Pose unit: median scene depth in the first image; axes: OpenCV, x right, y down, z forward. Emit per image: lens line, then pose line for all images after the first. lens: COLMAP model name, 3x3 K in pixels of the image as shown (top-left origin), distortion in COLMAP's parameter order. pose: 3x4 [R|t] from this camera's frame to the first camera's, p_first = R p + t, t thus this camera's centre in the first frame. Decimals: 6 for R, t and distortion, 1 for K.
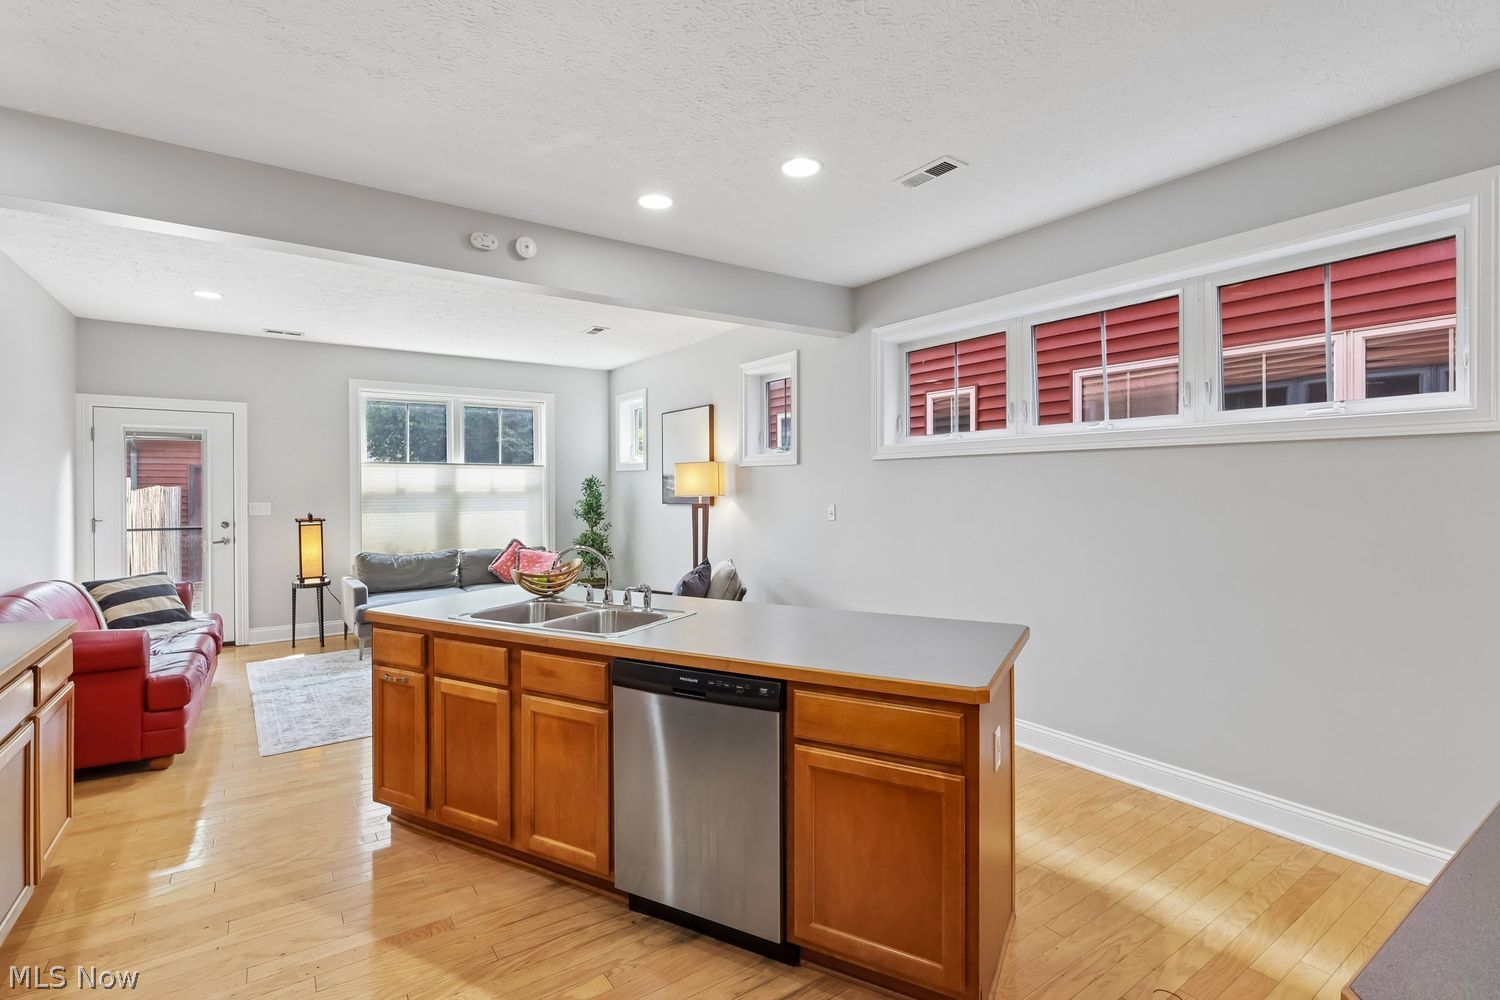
lens RADIAL K [[696.8, 0, 744.3], [0, 696.8, 488.3], [0, 0, 1]] dist [-0.003918, 0.002221]
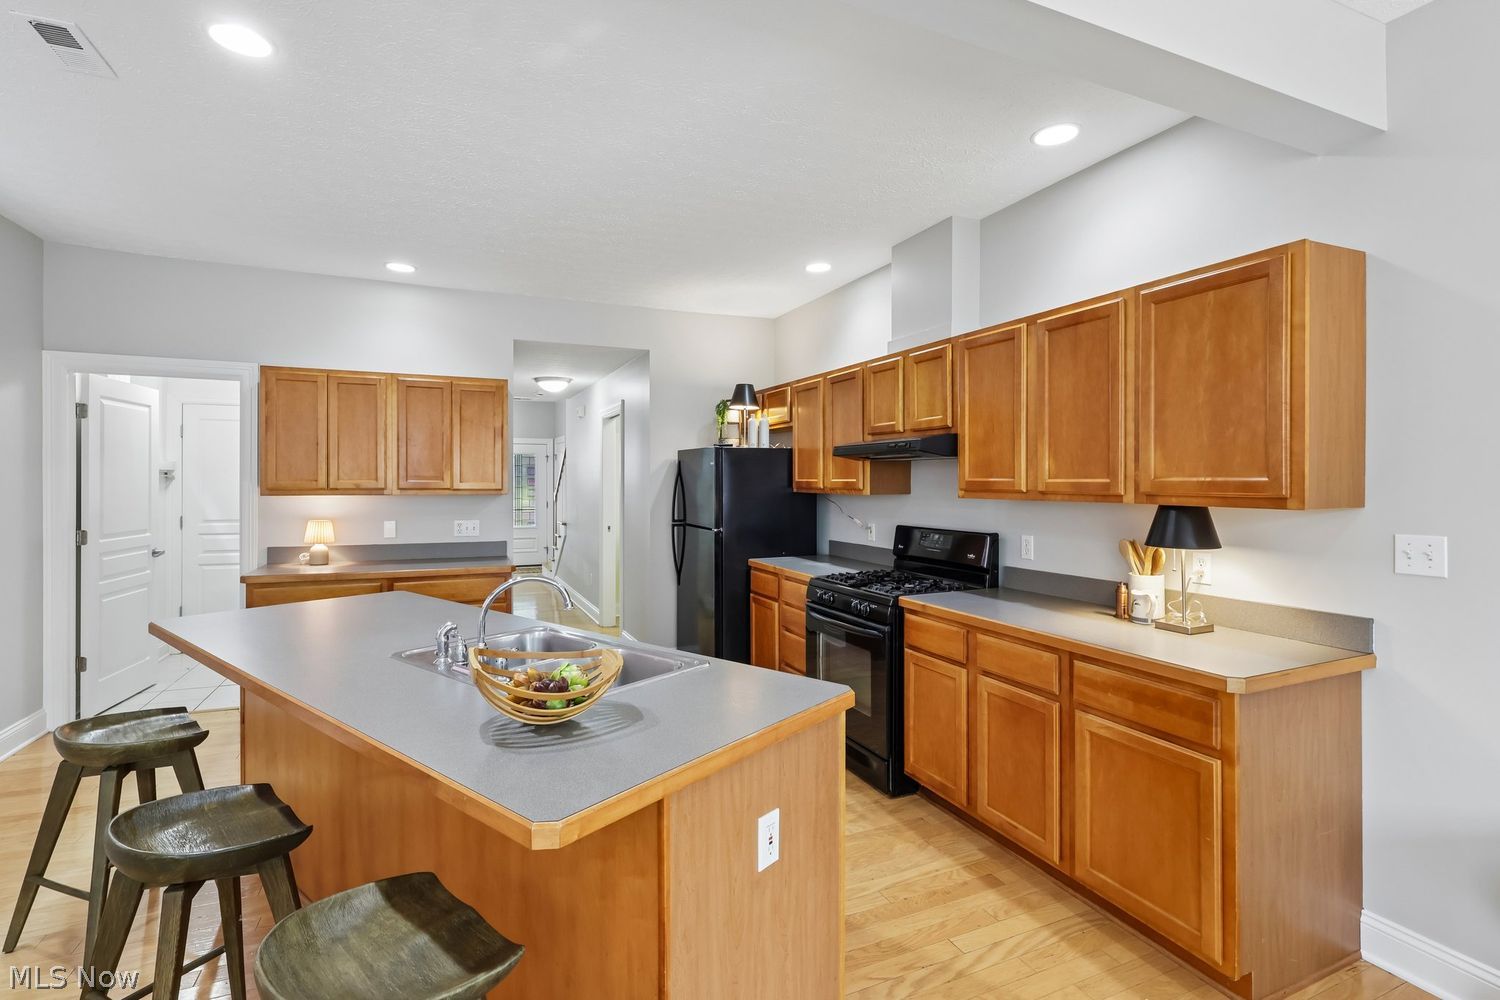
lens RADIAL K [[696.8, 0, 753.8], [0, 696.8, 482.3], [0, 0, 1]] dist [-0.003918, 0.002221]
pose [[-0.980290, 0.002241, 0.197553, -0.281364], [0.002797, 0.999993, 0.002537, -0.000921], [-0.197546, 0.003039, -0.980289, 0.782567]]
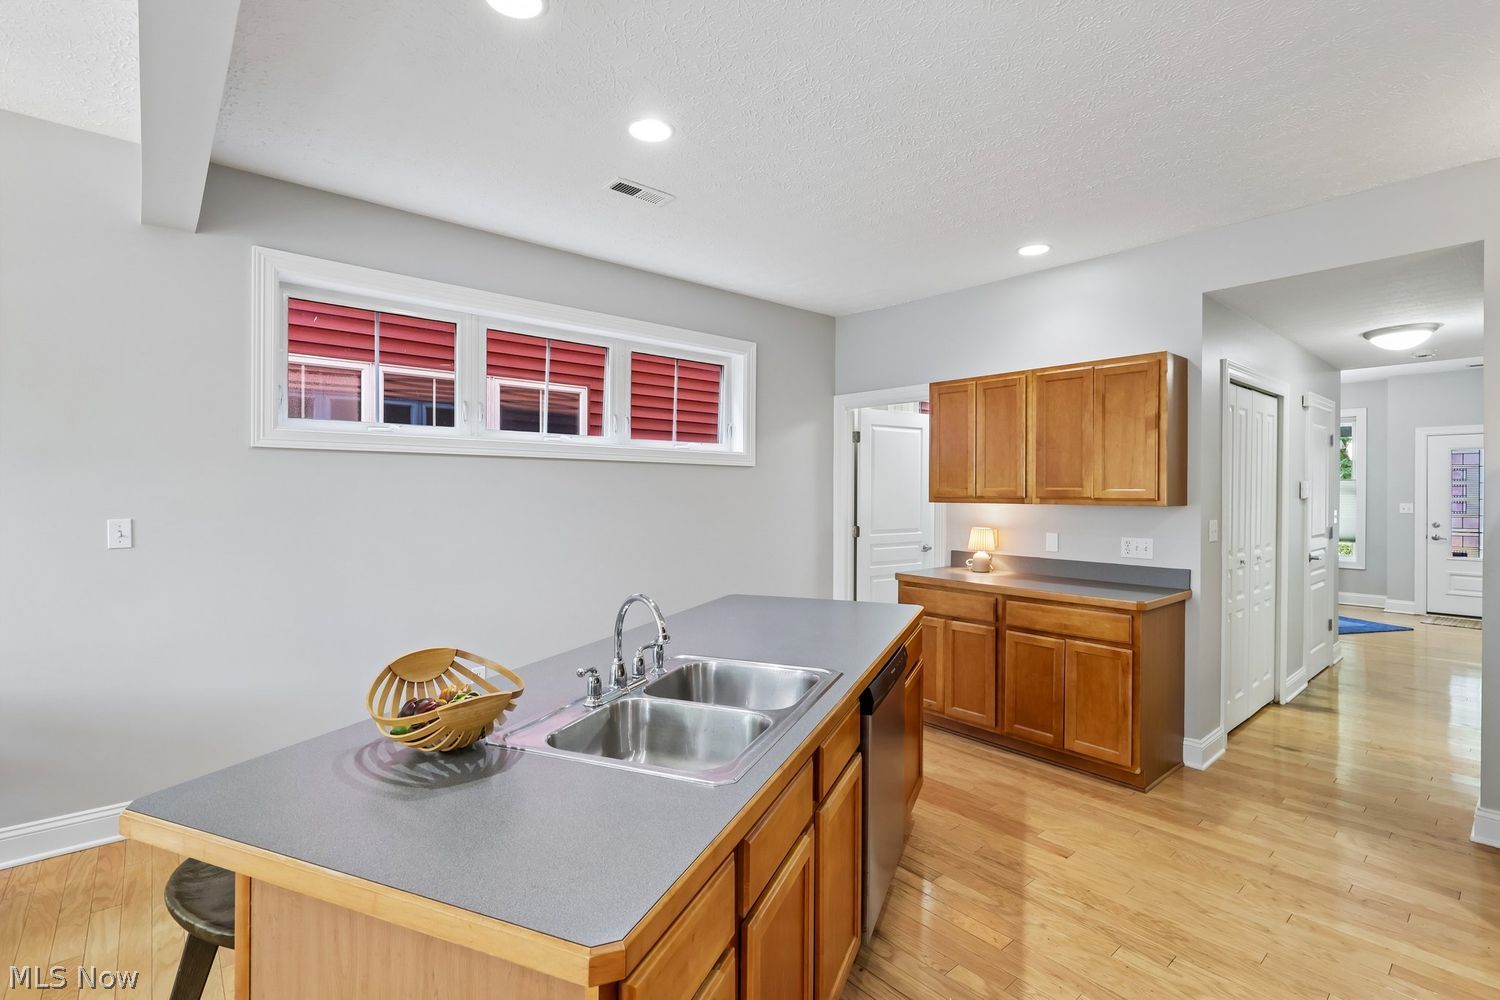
lens RADIAL K [[696.8, 0, 749.9], [0, 696.8, 492.5], [0, 0, 1]] dist [-0.003918, 0.002221]
pose [[-0.099787, 0.002693, 0.995005, -0.397338], [0.001609, 0.999995, -0.002546, 0.003864], [-0.995007, 0.001347, -0.099791, 0.470713]]
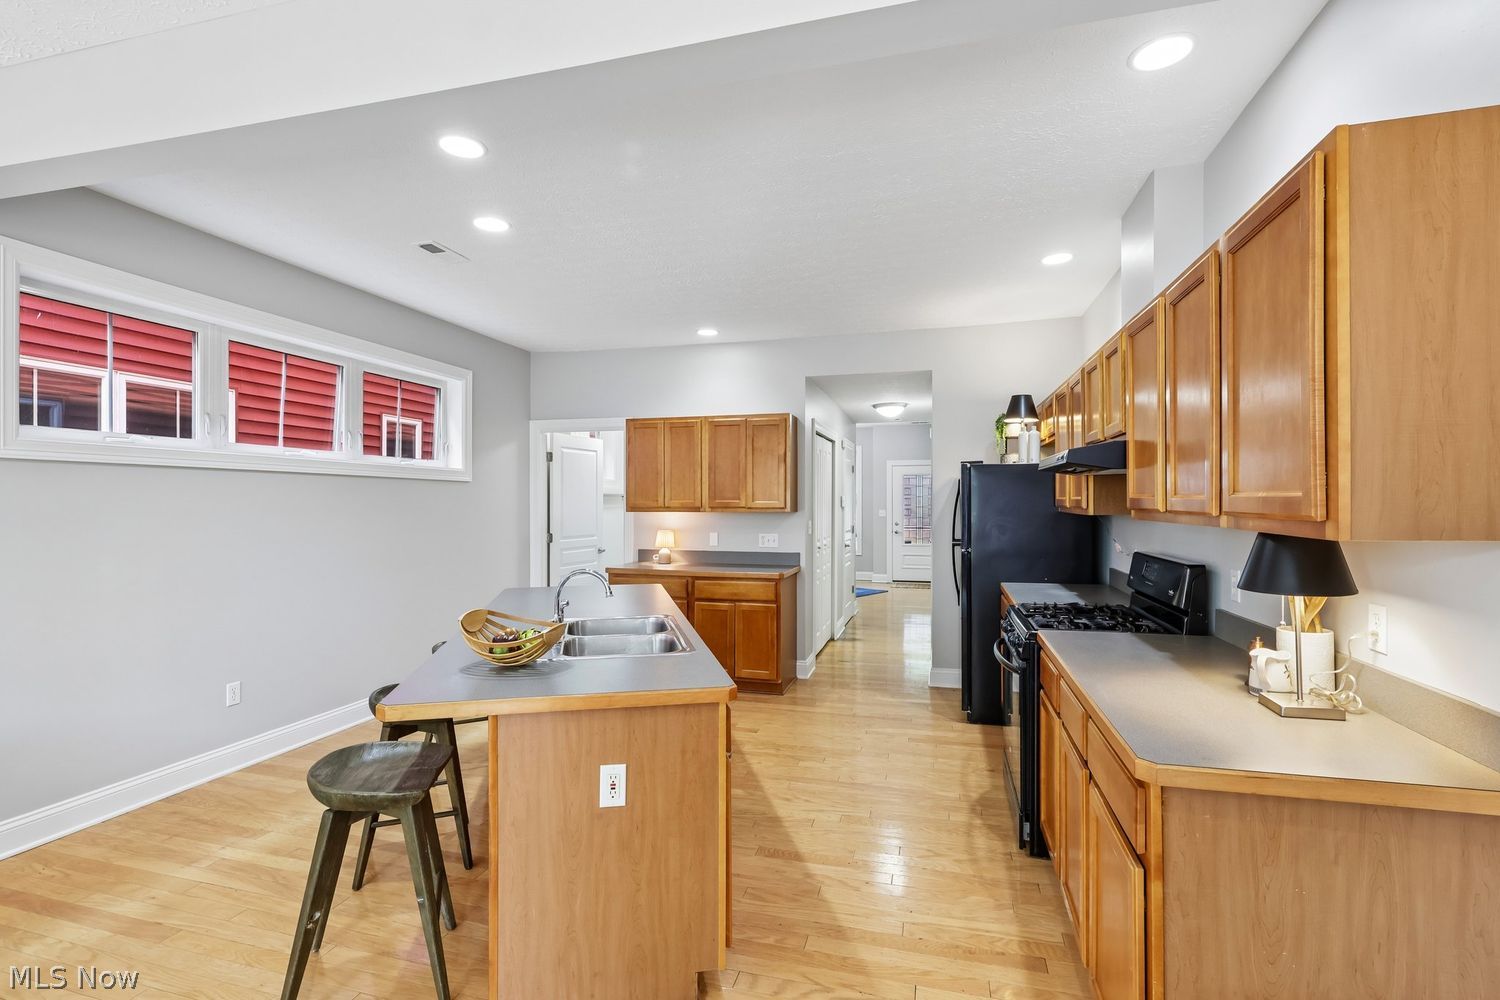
lens RADIAL K [[696.8, 0, 751.7], [0, 696.8, 502.6], [0, 0, 1]] dist [-0.003918, 0.002221]
pose [[-0.637309, 0.004391, 0.770596, -0.523584], [0.006427, 0.999979, -0.000382, 0.001365], [-0.770581, 0.004709, -0.637324, 0.685158]]
